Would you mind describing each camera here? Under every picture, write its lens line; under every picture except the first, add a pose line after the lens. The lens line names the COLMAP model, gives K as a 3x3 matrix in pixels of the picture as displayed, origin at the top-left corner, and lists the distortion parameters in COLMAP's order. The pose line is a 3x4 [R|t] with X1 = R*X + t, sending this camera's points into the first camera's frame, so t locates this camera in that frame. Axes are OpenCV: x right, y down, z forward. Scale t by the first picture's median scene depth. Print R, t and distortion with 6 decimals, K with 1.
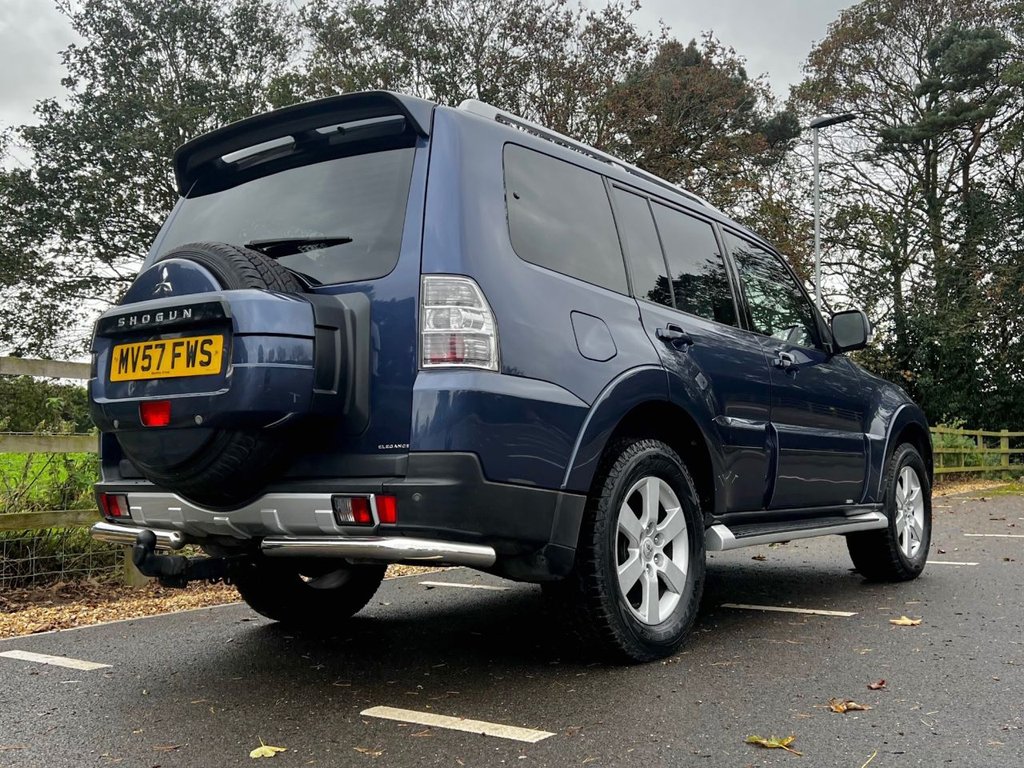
lens RADIAL K [[1051.5, 0, 528.3], [0, 1051.5, 382.1], [0, 0, 1]] dist [0.079451, -0.010611]
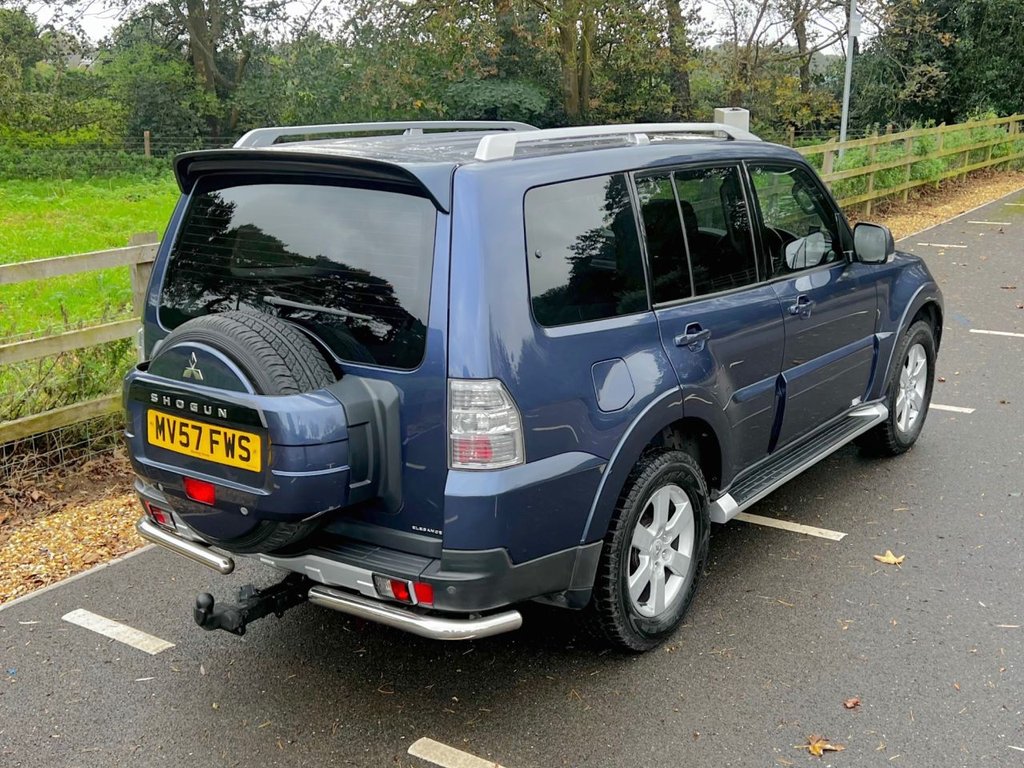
lens RADIAL K [[1099.1, 0, 526.6], [0, 1099.1, 425.0], [0, 0, 1]] dist [0.112012, -0.017440]
pose [[0.999977, -0.003524, 0.005853, -0.030488], [0.001219, 0.934988, 0.354678, -0.415389], [-0.006722, -0.354663, 0.934970, -0.014668]]
